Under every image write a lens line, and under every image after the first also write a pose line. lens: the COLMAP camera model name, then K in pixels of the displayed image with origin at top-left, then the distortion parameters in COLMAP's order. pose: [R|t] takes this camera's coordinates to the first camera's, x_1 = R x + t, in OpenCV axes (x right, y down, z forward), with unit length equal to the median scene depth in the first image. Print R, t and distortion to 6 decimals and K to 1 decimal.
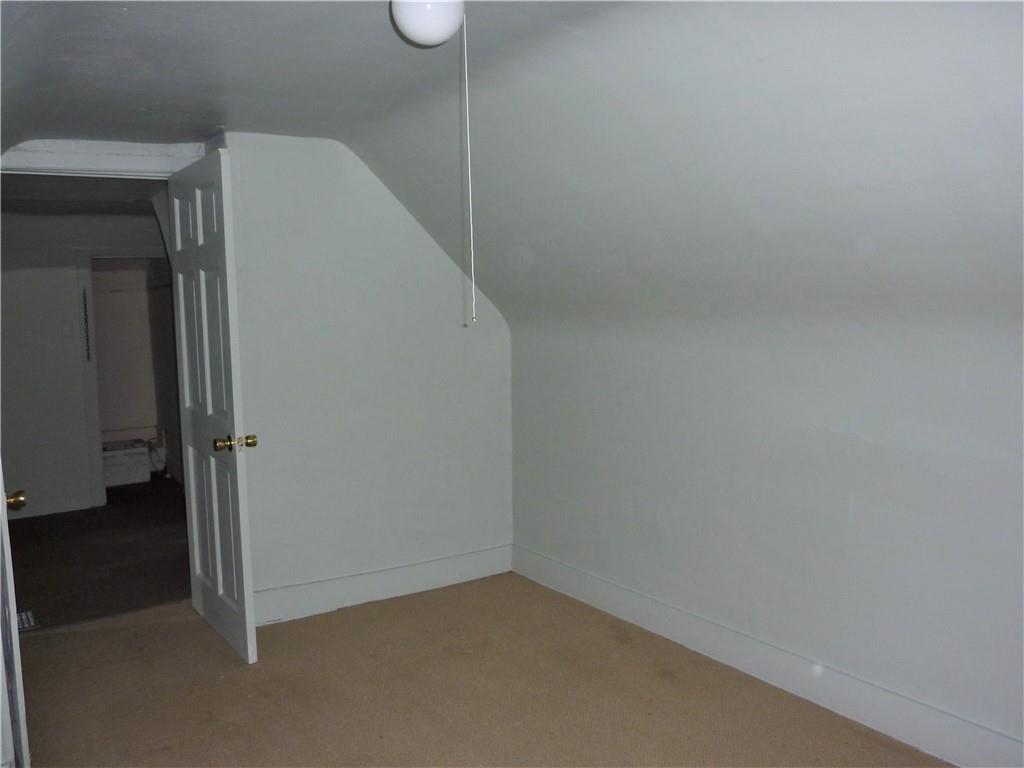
lens RADIAL K [[865.1, 0, 512.0], [0, 865.1, 384.0], [0, 0, 1]] dist [-0.088241, 0.067453]
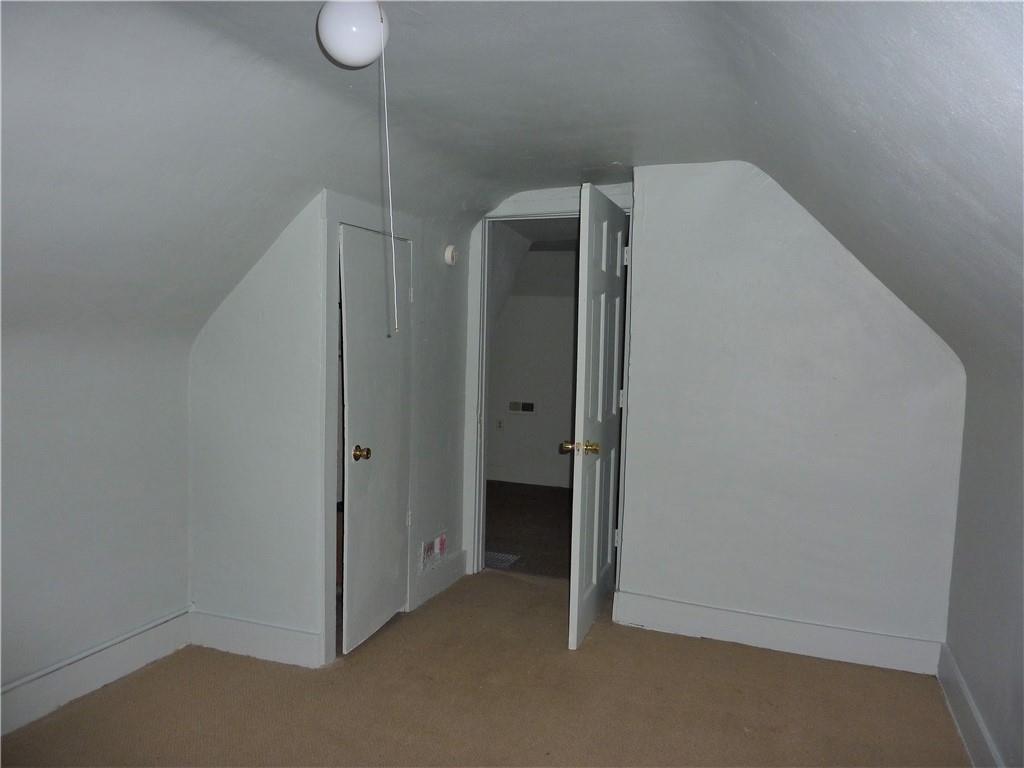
lens RADIAL K [[761.8, 0, 512.0], [0, 761.8, 384.0], [0, 0, 1]] dist [-0.037315, 0.005680]
pose [[0.548406, 0.086039, -0.831774, 0.412135], [-0.112576, 0.993234, 0.028517, -0.029285], [0.828600, 0.077999, 0.554381, 0.348278]]
